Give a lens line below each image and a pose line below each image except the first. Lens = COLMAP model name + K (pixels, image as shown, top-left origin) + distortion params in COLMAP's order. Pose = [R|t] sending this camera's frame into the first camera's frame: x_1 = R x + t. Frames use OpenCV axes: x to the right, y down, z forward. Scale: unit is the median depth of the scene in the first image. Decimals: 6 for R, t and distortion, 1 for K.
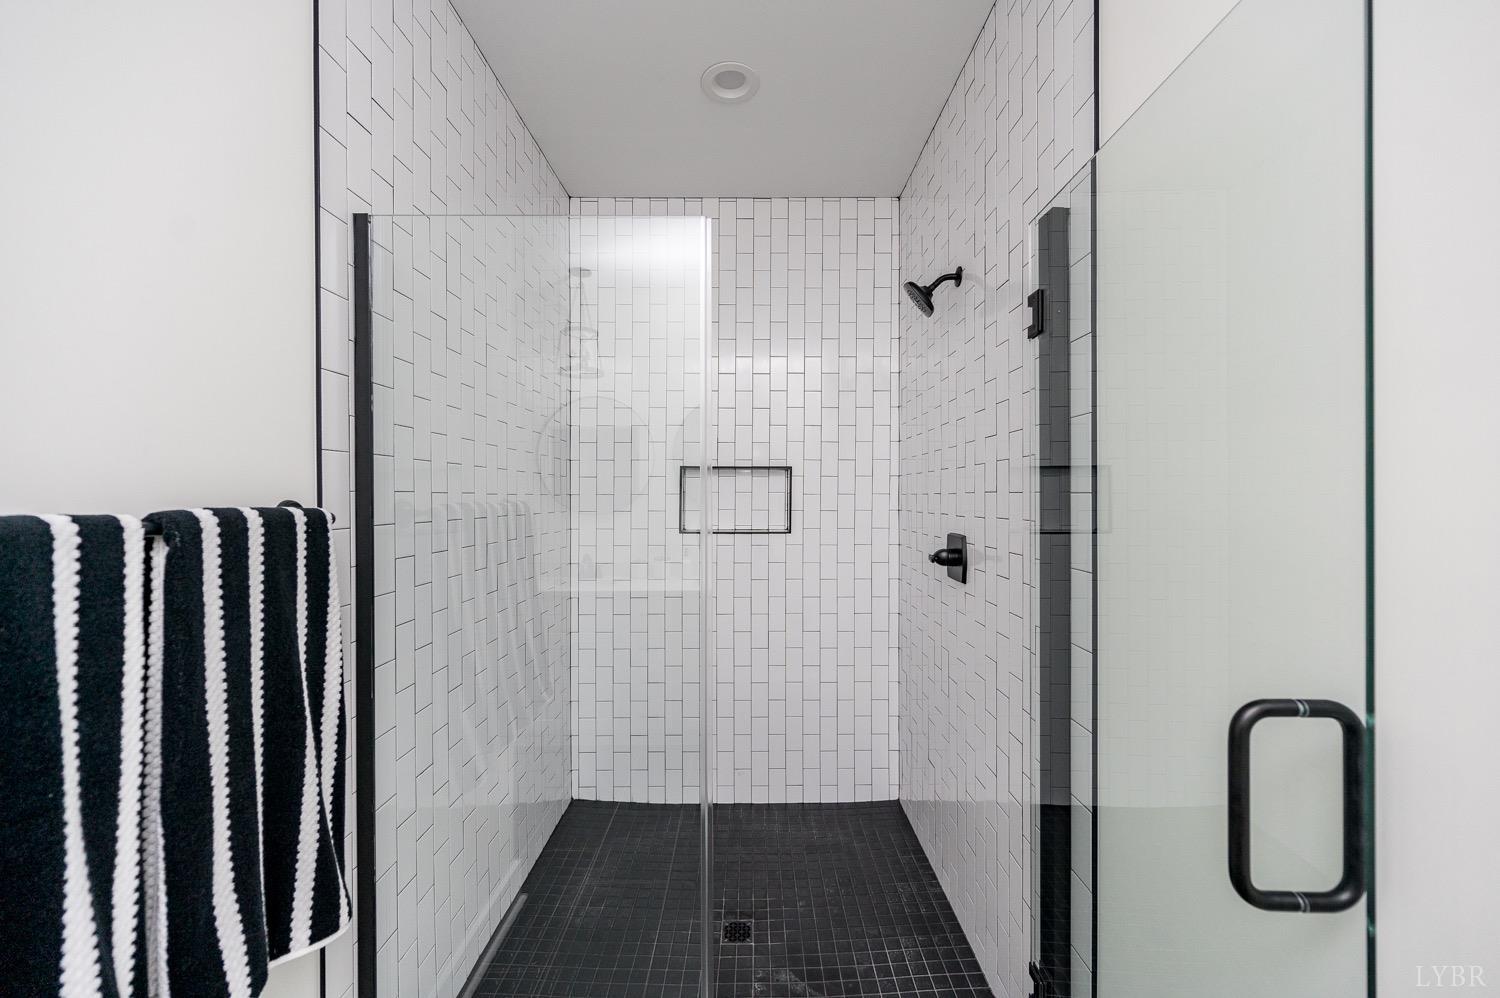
lens RADIAL K [[606.6, 0, 768.6], [0, 606.6, 493.9], [0, 0, 1]] dist [-0.000938, -0.000058]
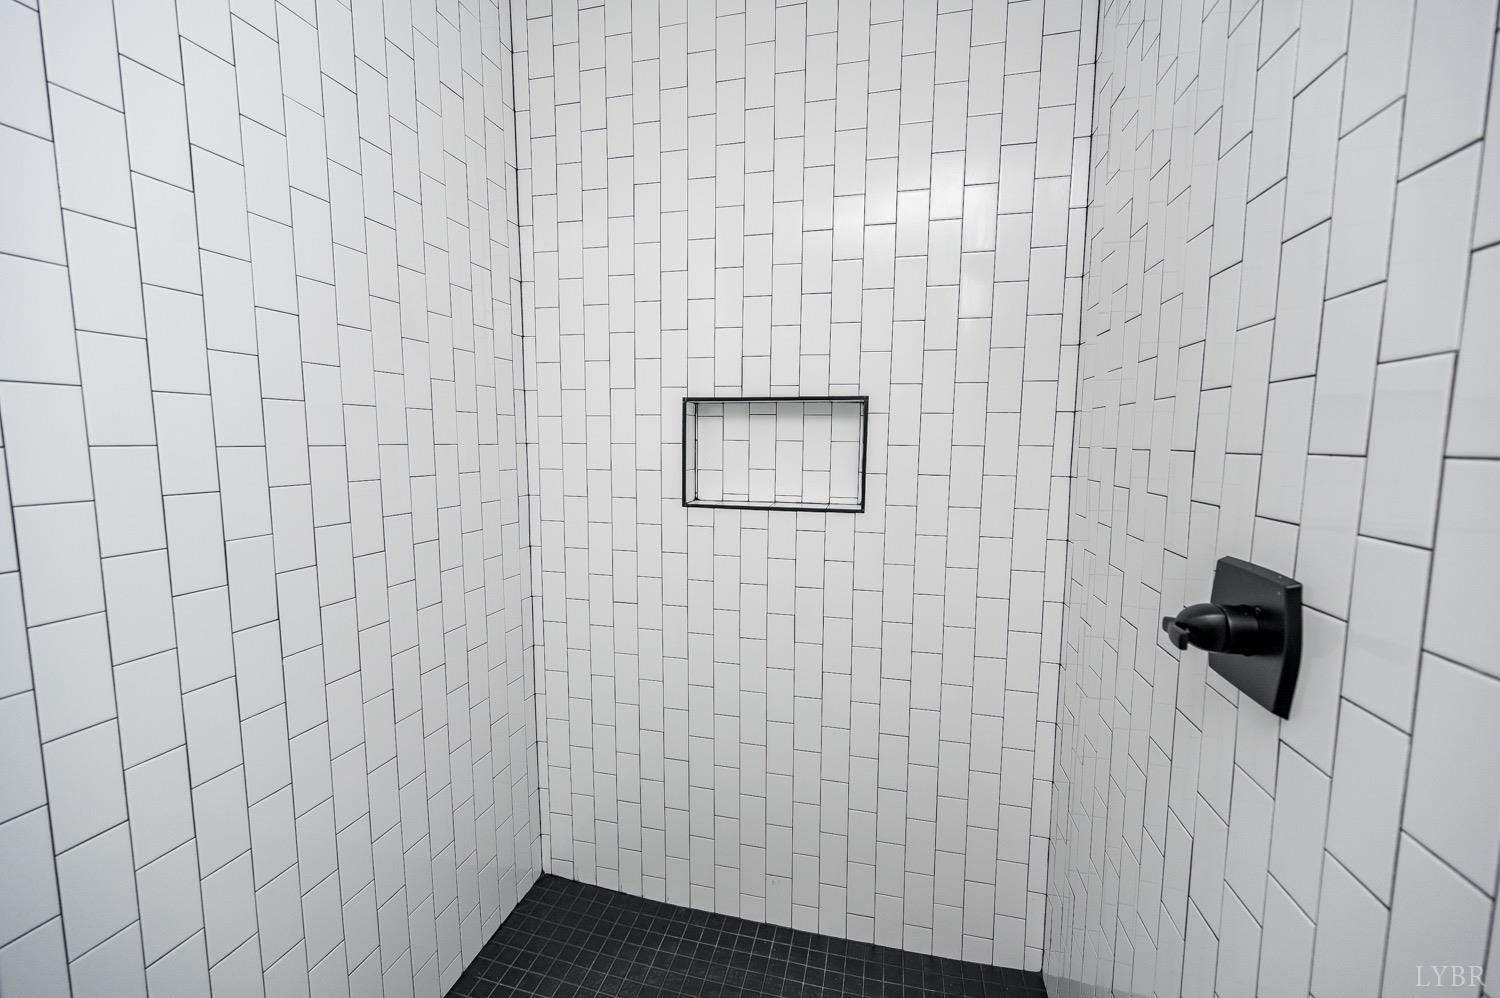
lens RADIAL K [[606.6, 0, 753.3], [0, 606.6, 500.0], [0, 0, 1]] dist [-0.000938, -0.000058]
pose [[0.968632, 0.030709, -0.246593, 0.076864], [-0.005096, 0.994581, 0.103841, -0.006862], [0.248446, -0.099327, 0.963540, 0.415822]]
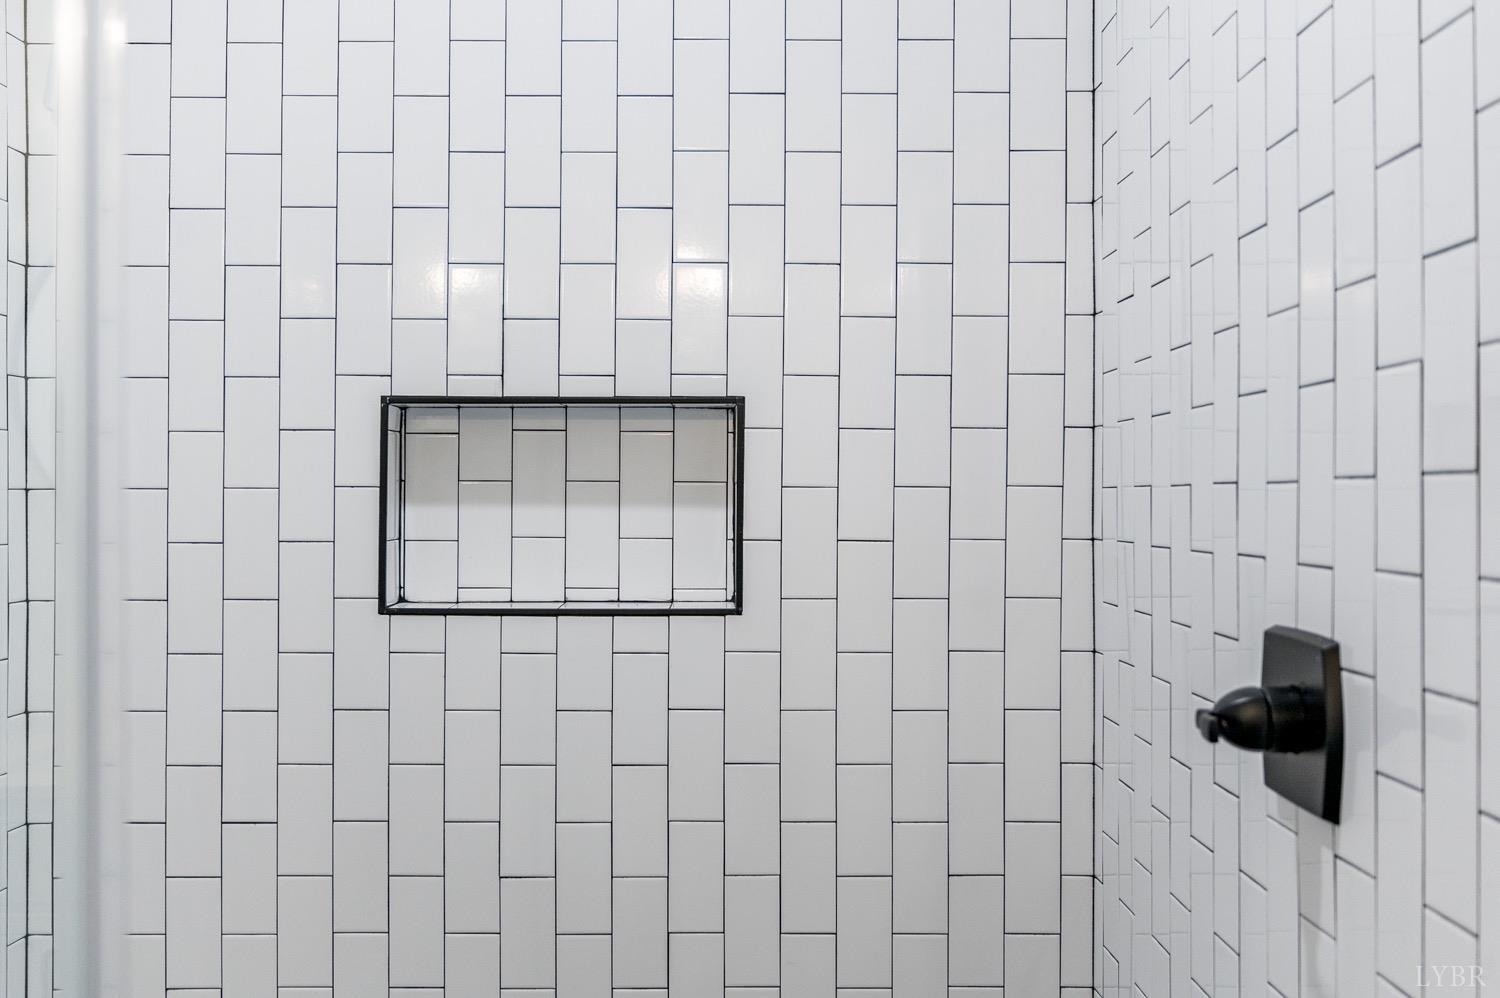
lens RADIAL K [[1511.0, 0, 761.6], [0, 1511.0, 493.6], [0, 0, 1]] dist [0.002571, 0.000000]
pose [[0.999918, 0.000145, -0.012816, 0.056876], [-0.000127, 0.999999, 0.001371, 0.002747], [0.012816, -0.001370, 0.999917, 0.233459]]
